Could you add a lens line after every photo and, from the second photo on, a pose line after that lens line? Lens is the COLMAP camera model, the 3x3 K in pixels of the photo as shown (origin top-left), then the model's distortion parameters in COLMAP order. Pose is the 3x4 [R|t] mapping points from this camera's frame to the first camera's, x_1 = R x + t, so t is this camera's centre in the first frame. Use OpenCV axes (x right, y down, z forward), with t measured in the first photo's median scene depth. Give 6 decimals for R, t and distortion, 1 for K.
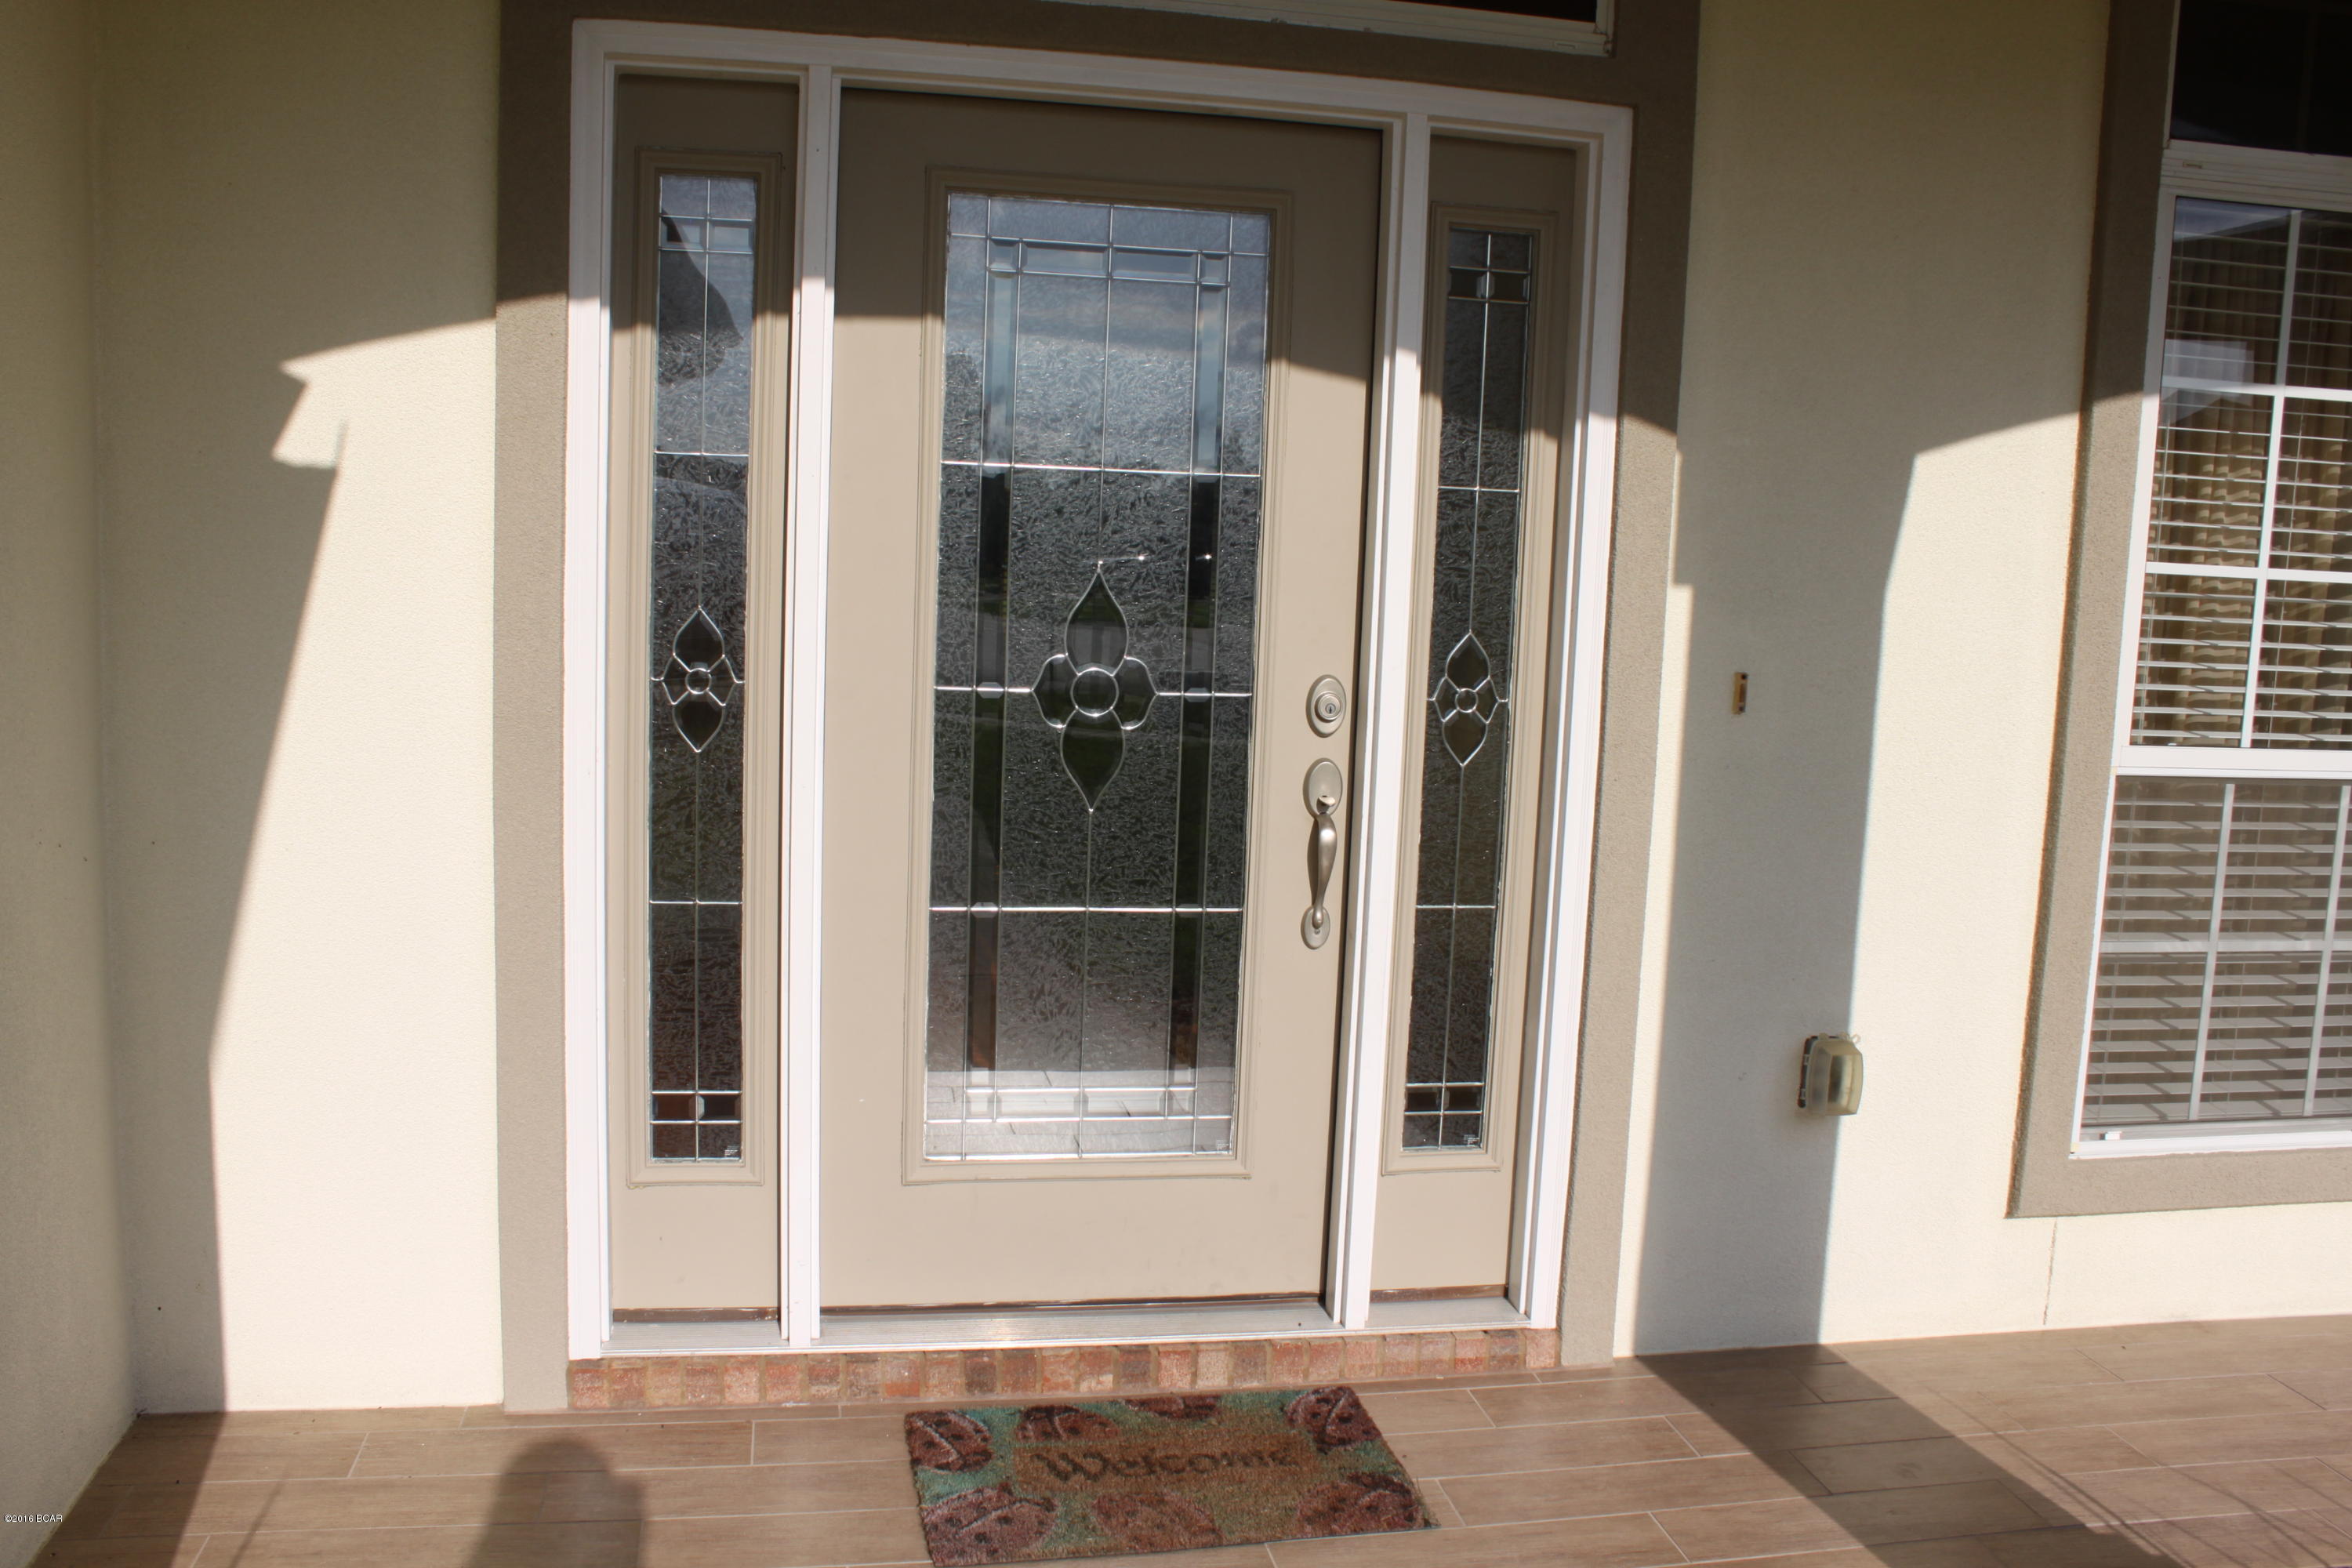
lens RADIAL K [[1946.7, 0, 1176.0], [0, 1946.7, 784.0], [0, 0, 1]] dist [-0.164043, 0.146341]
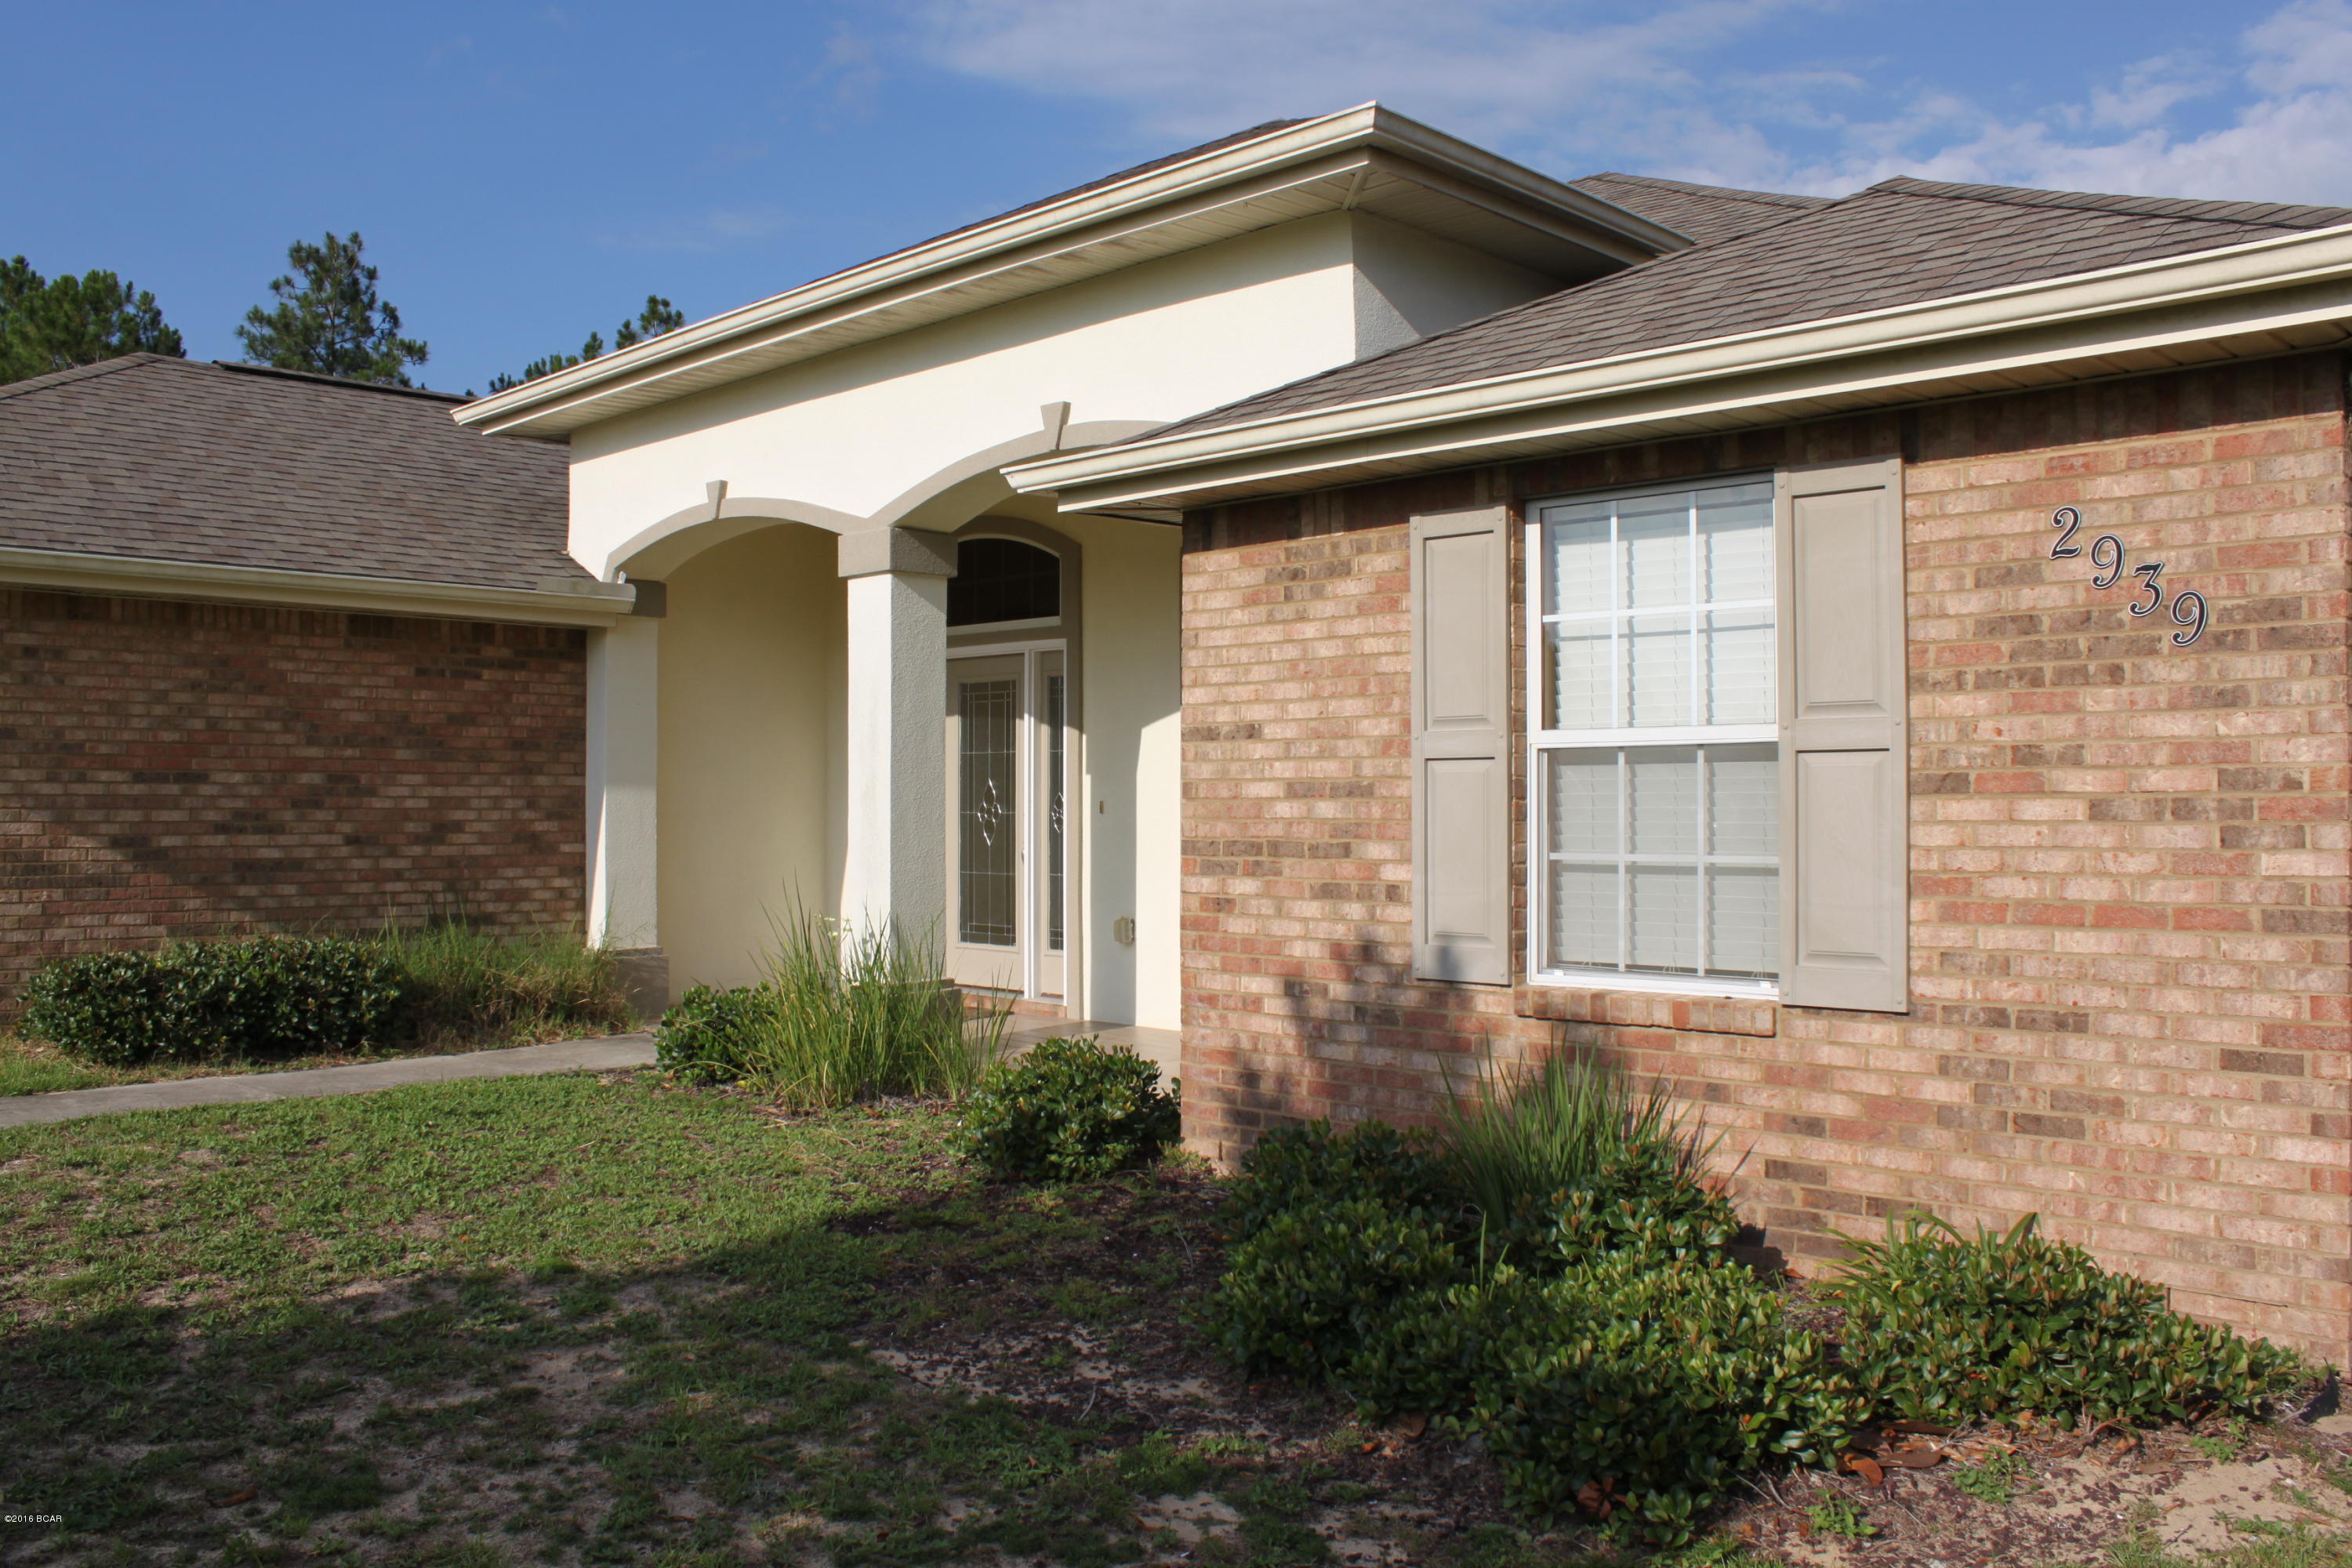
lens RADIAL K [[1946.7, 0, 1176.0], [0, 1946.7, 784.0], [0, 0, 1]] dist [-0.164043, 0.146341]
pose [[0.570436, -0.046361, -0.820033, 3.195722], [-0.081718, 0.990248, -0.112829, 0.285182], [0.817267, 0.131373, 0.561085, -0.777767]]
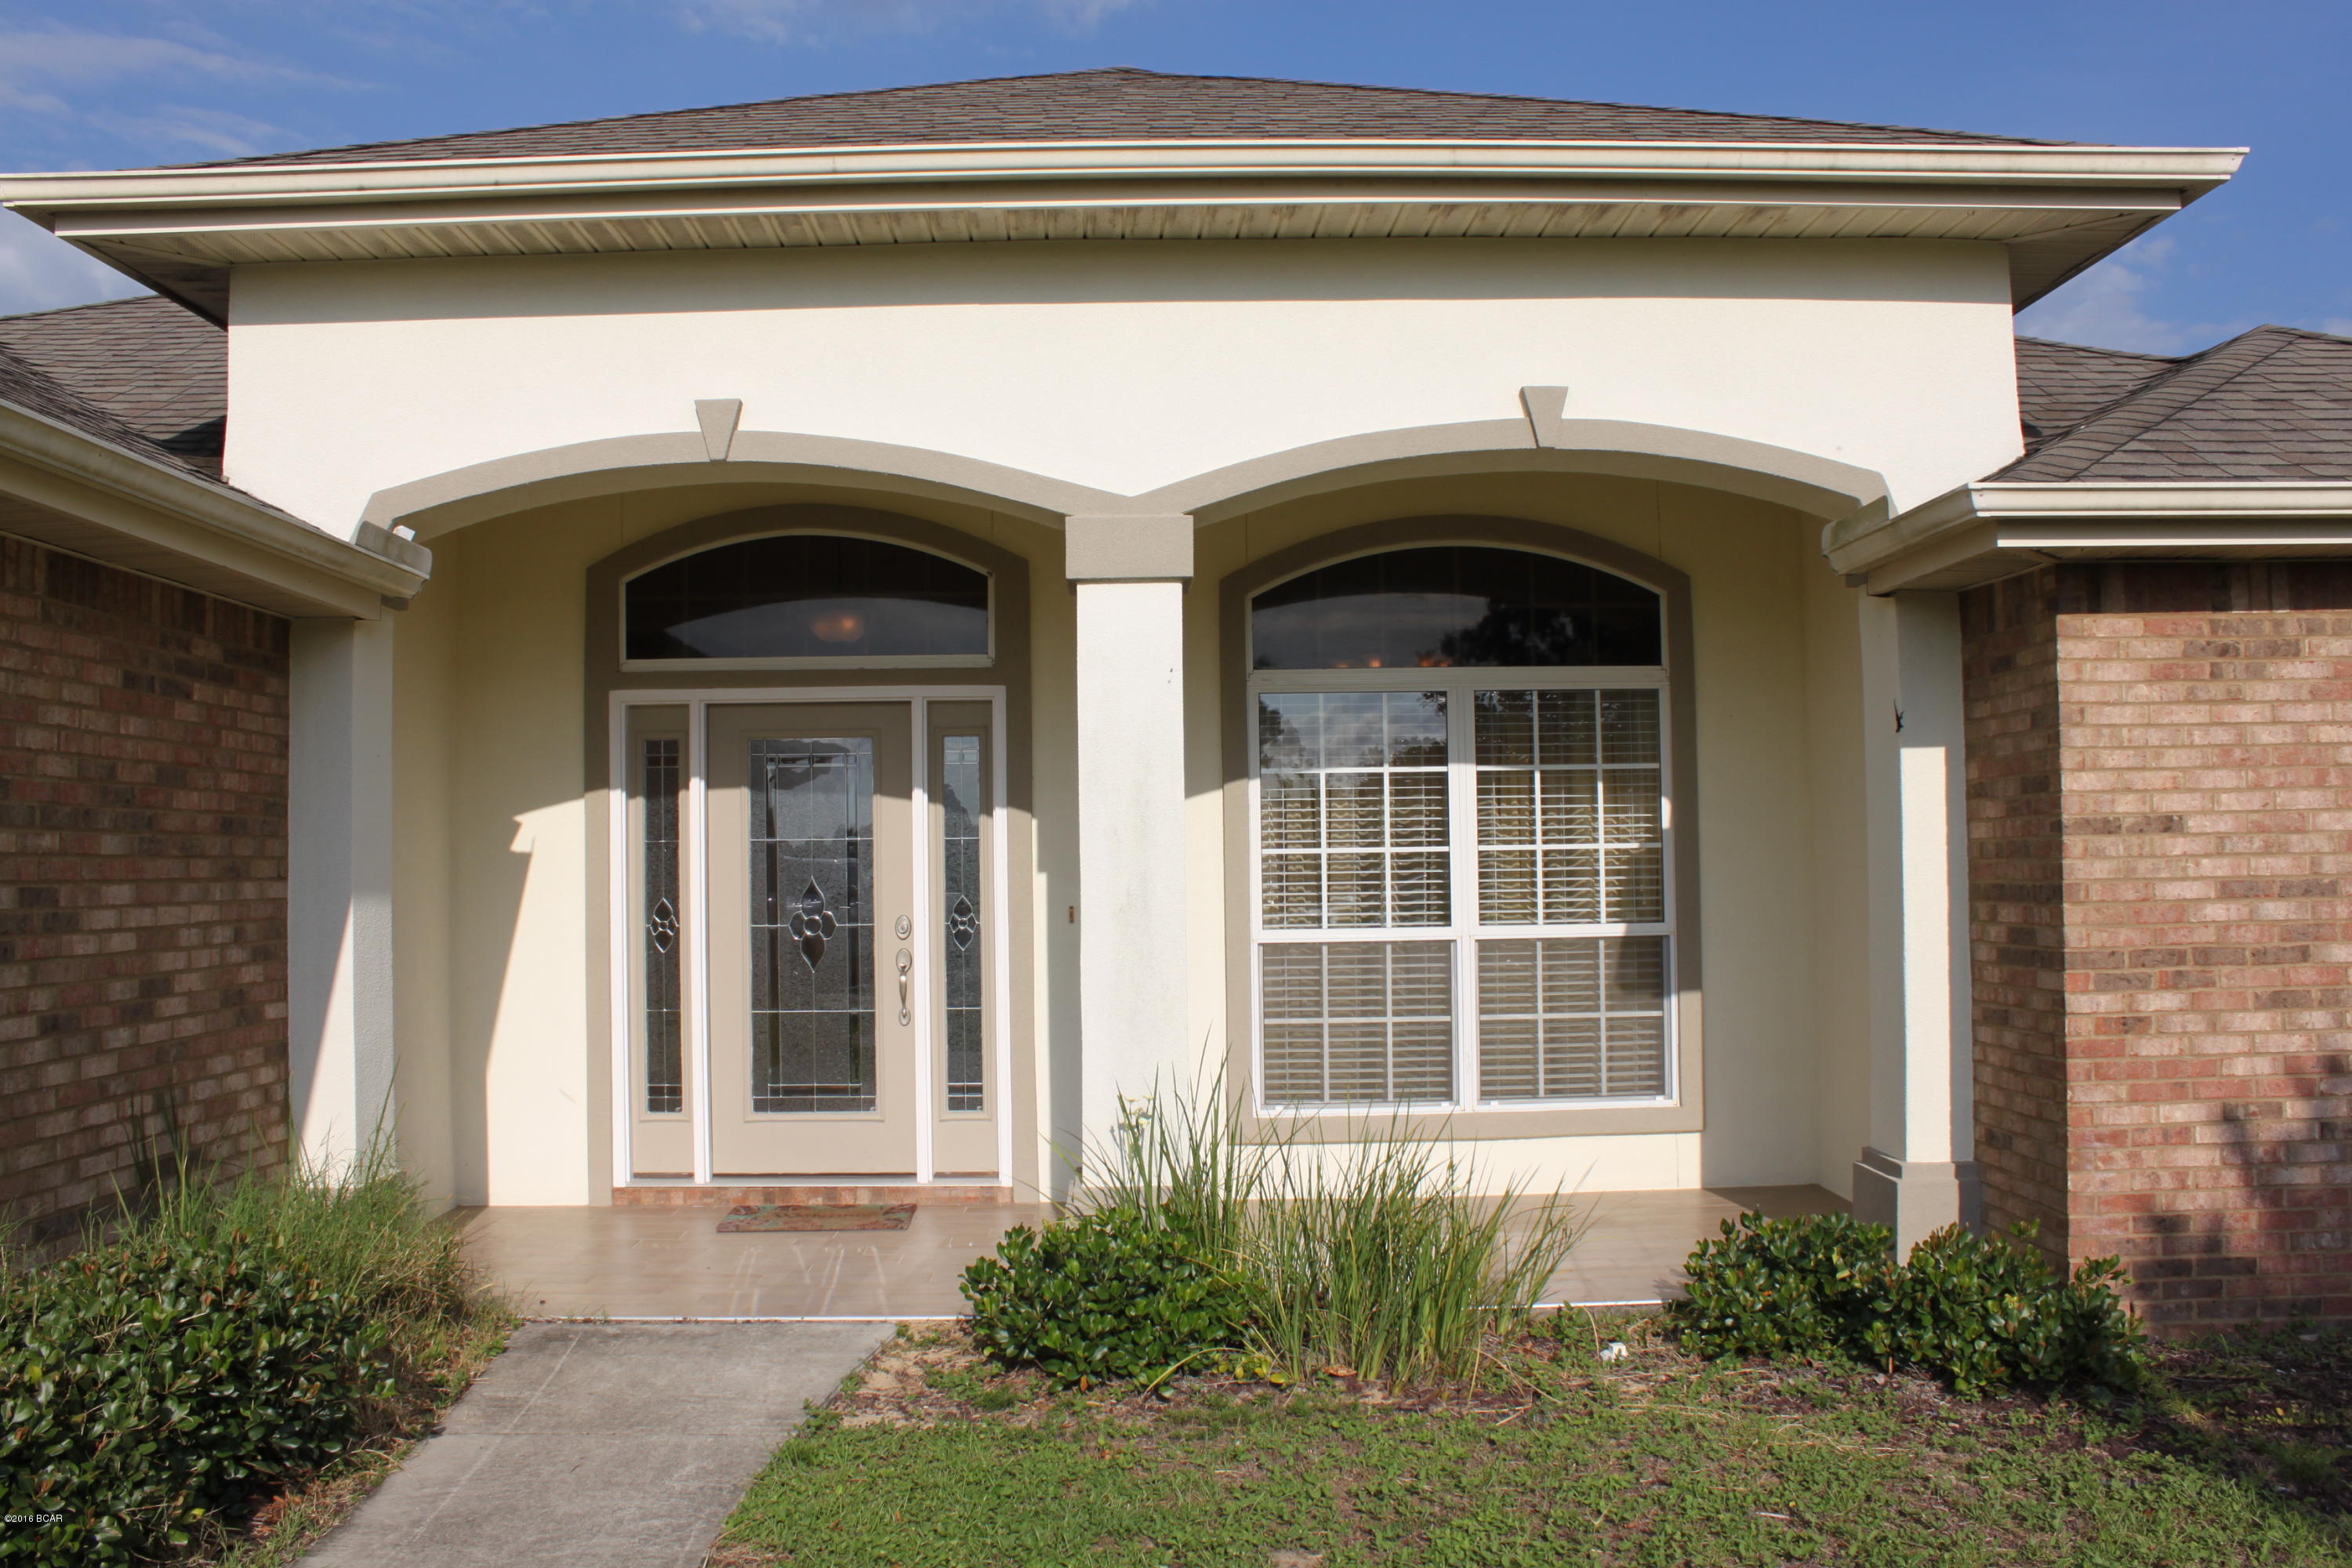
lens RADIAL K [[1946.7, 0, 1176.0], [0, 1946.7, 784.0], [0, 0, 1]] dist [-0.164043, 0.146341]
pose [[0.984180, -0.059921, -0.166731, 0.877423], [0.030884, 0.984686, -0.171582, 0.224197], [0.174459, 0.163718, 0.970959, -1.446079]]
